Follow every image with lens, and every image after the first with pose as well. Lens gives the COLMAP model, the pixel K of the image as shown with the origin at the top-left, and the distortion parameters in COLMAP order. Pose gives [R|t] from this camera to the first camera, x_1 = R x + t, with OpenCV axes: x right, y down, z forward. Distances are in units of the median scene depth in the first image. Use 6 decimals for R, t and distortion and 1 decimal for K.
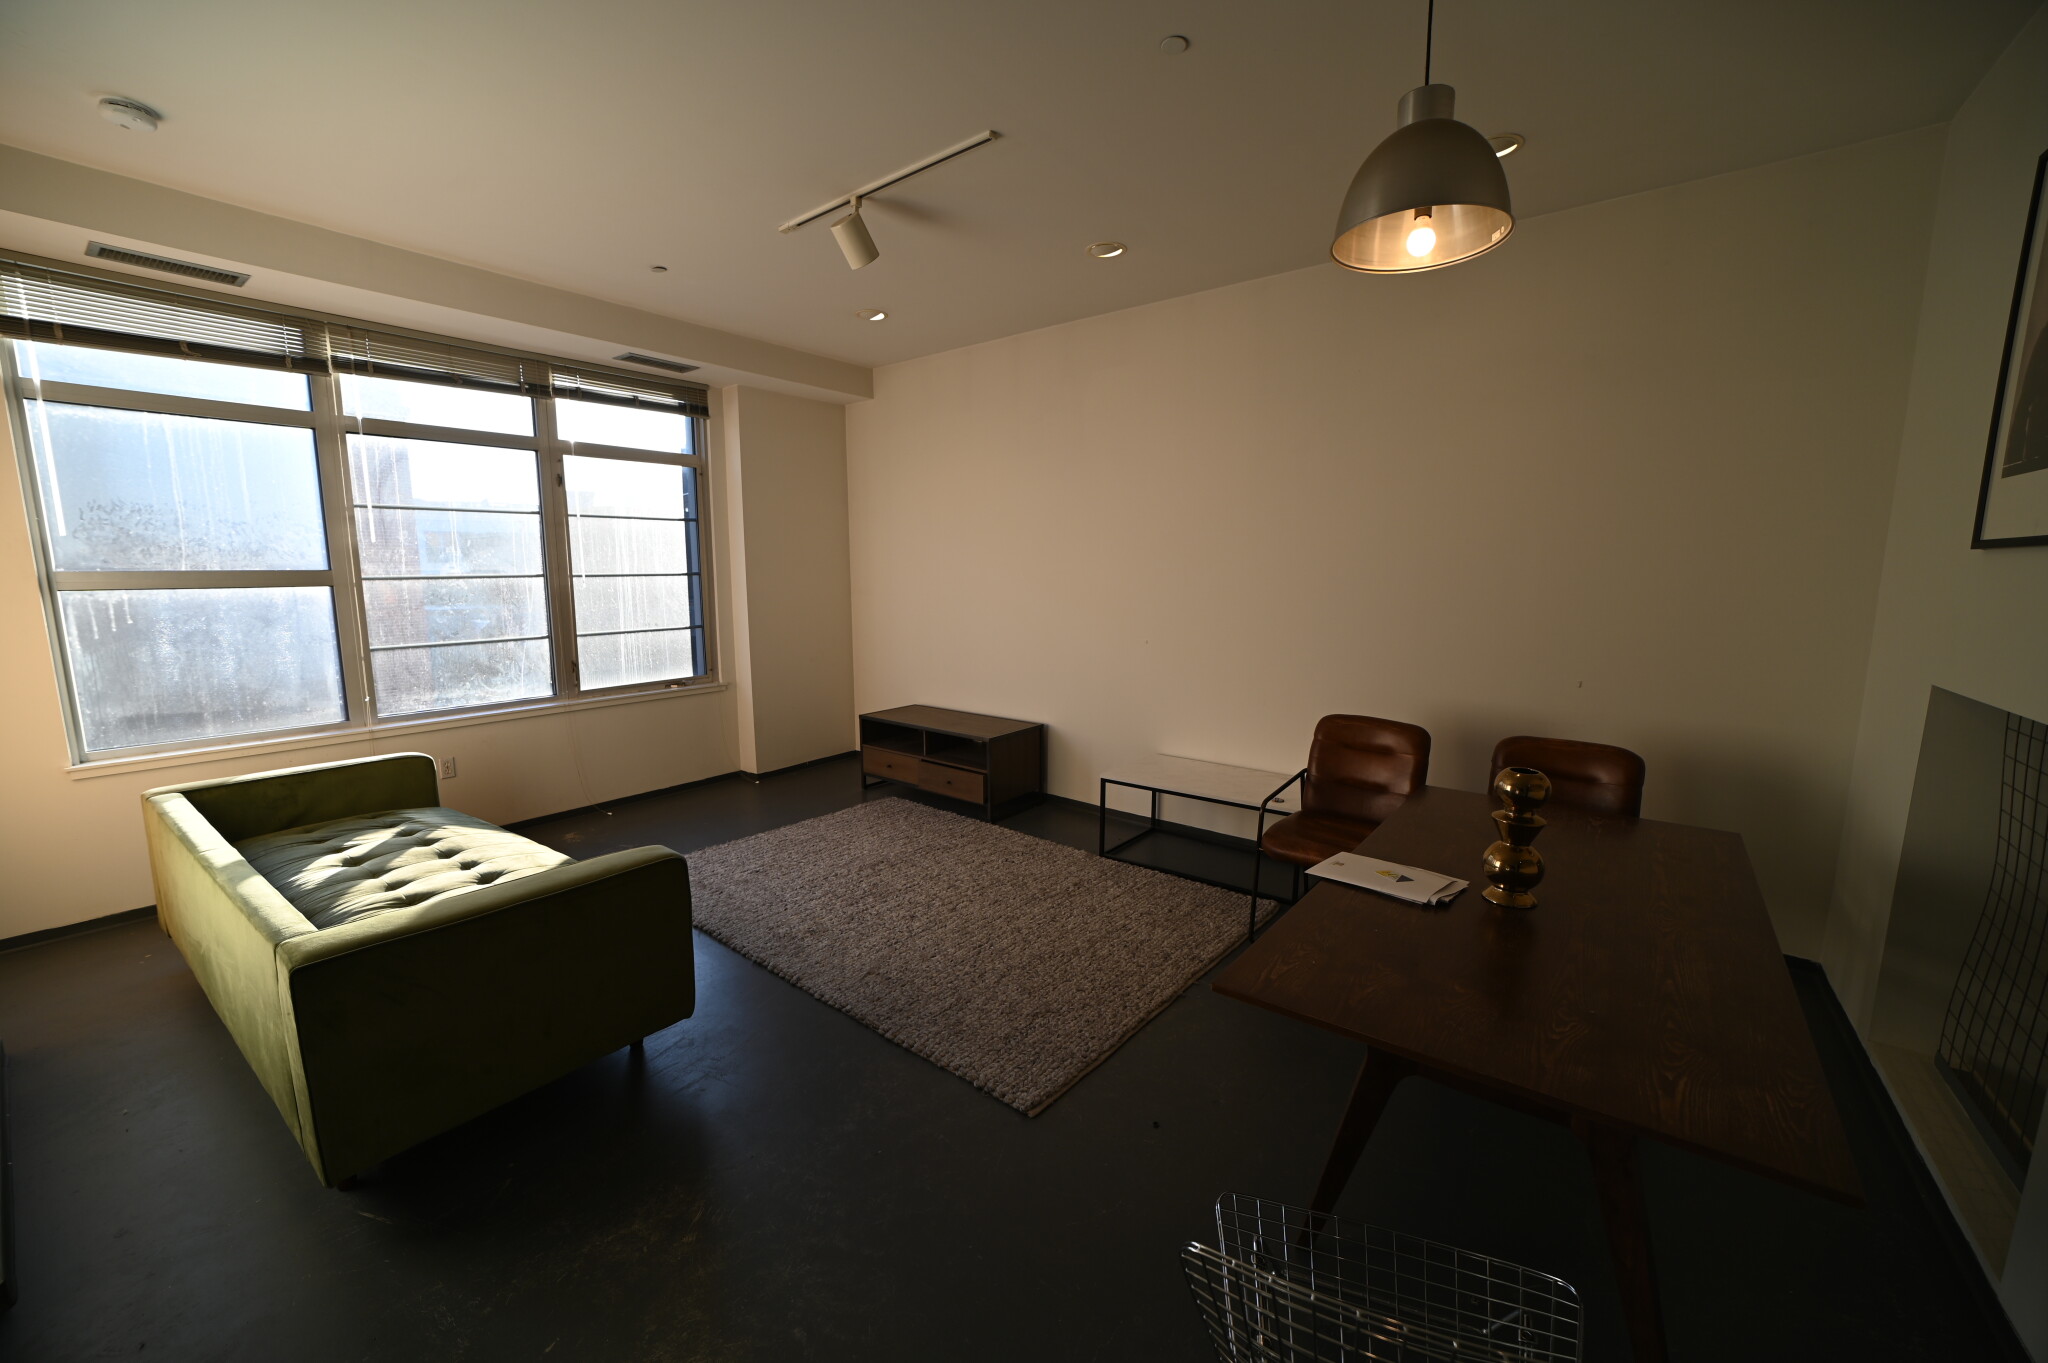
lens RADIAL K [[796.5, 0, 1017.1], [0, 796.5, 690.7], [0, 0, 1]] dist [-0.035621, 0.009783]
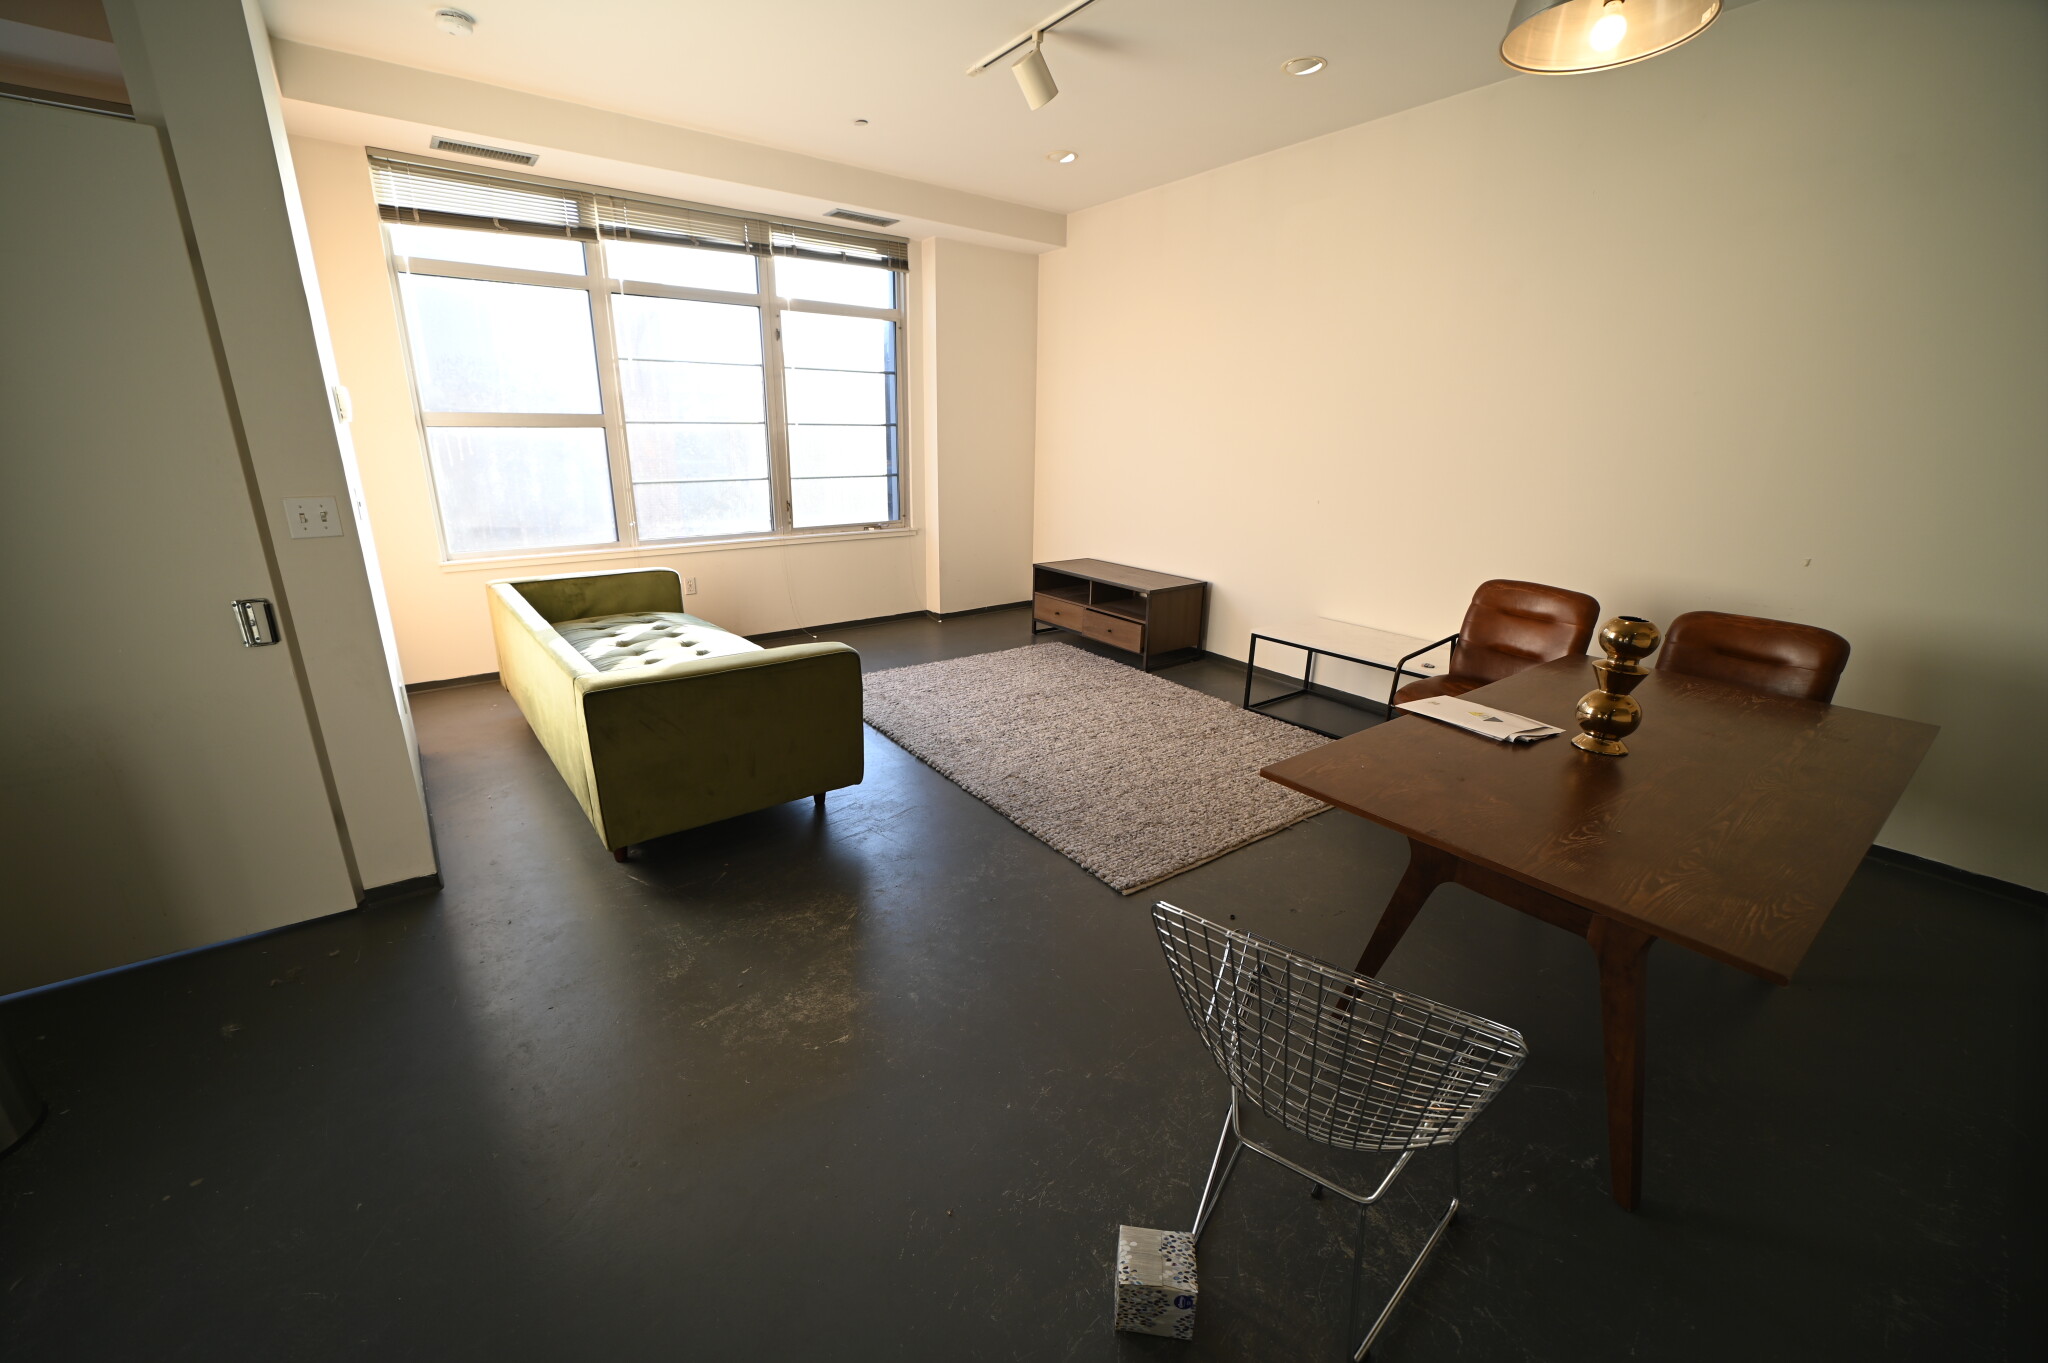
lens RADIAL K [[796.3, 0, 1014.4], [0, 796.3, 689.3], [0, 0, 1]] dist [-0.035625, 0.009622]
pose [[0.966787, 0.091384, -0.238686, 0.068904], [-0.053026, 0.985290, 0.162455, 0.035592], [0.250021, -0.144403, 0.957412, -0.073860]]
